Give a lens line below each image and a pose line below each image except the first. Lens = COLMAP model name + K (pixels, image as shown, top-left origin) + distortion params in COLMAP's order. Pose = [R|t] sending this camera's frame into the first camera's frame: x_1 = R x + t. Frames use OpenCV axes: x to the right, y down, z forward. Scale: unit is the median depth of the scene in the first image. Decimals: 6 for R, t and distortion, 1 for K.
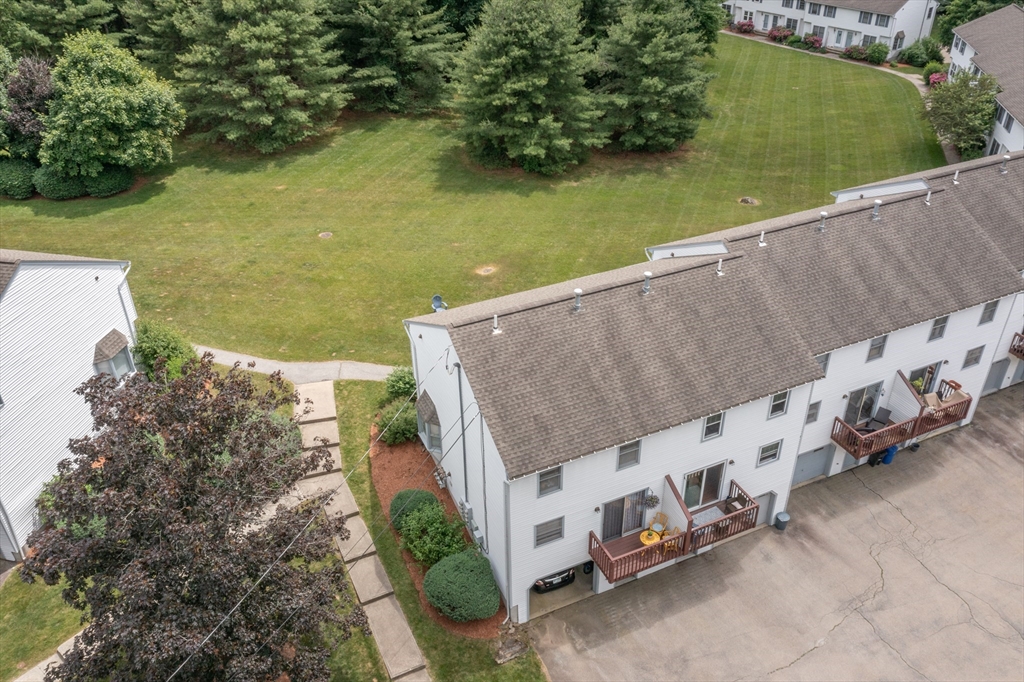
lens RADIAL K [[798.9, 0, 512.0], [0, 798.9, 341.0], [0, 0, 1]] dist [-0.006654, 0.014219]
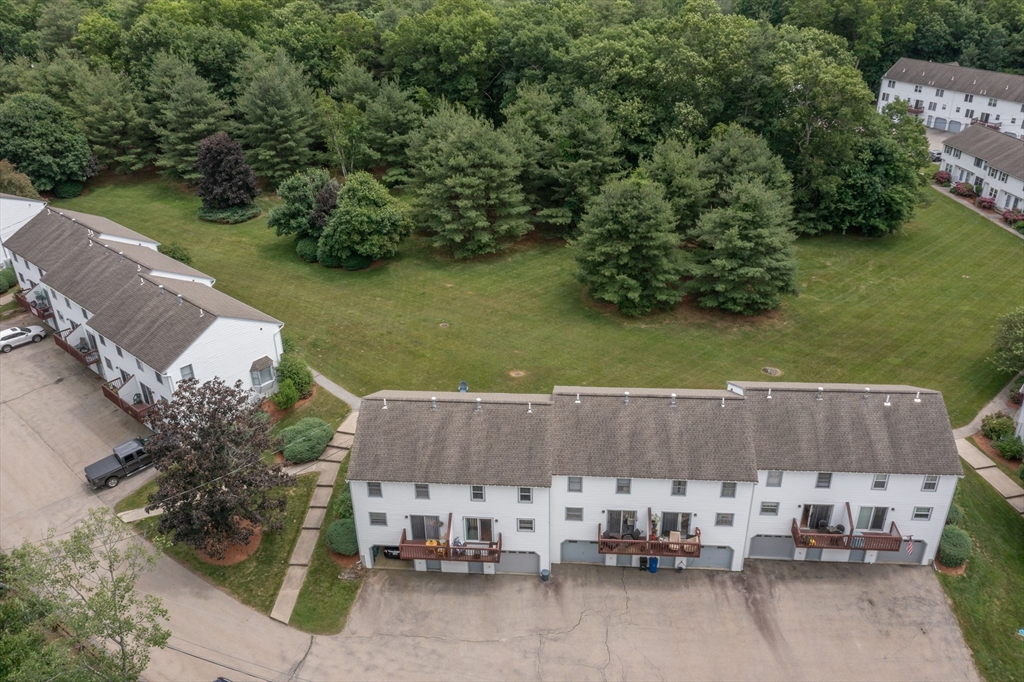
lens RADIAL K [[798.9, 0, 512.0], [0, 798.9, 341.0], [0, 0, 1]] dist [-0.006654, 0.014219]
pose [[0.873235, 0.228336, -0.430491, 0.489529], [-0.260443, 0.965352, -0.016268, -0.101315], [0.411861, 0.126324, 0.902448, -0.287719]]
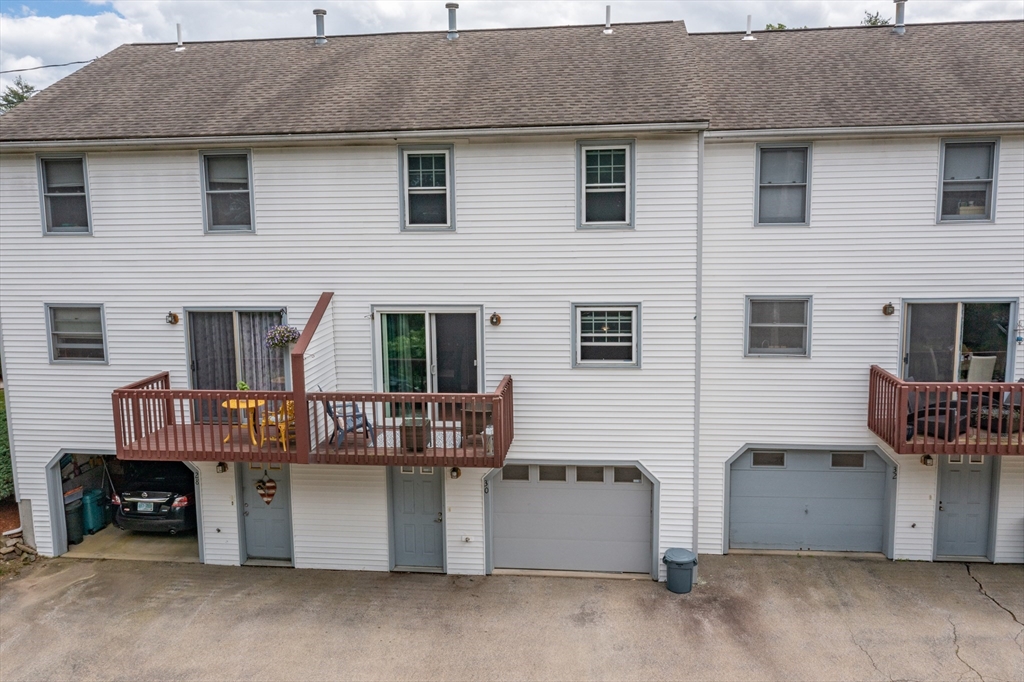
lens RADIAL K [[798.9, 0, 512.0], [0, 798.9, 341.0], [0, 0, 1]] dist [-0.006654, 0.014219]
pose [[0.854706, 0.075072, -0.513656, 0.267788], [-0.280083, 0.899799, -0.334539, 0.161461], [0.437072, 0.429798, 0.790089, 0.339802]]
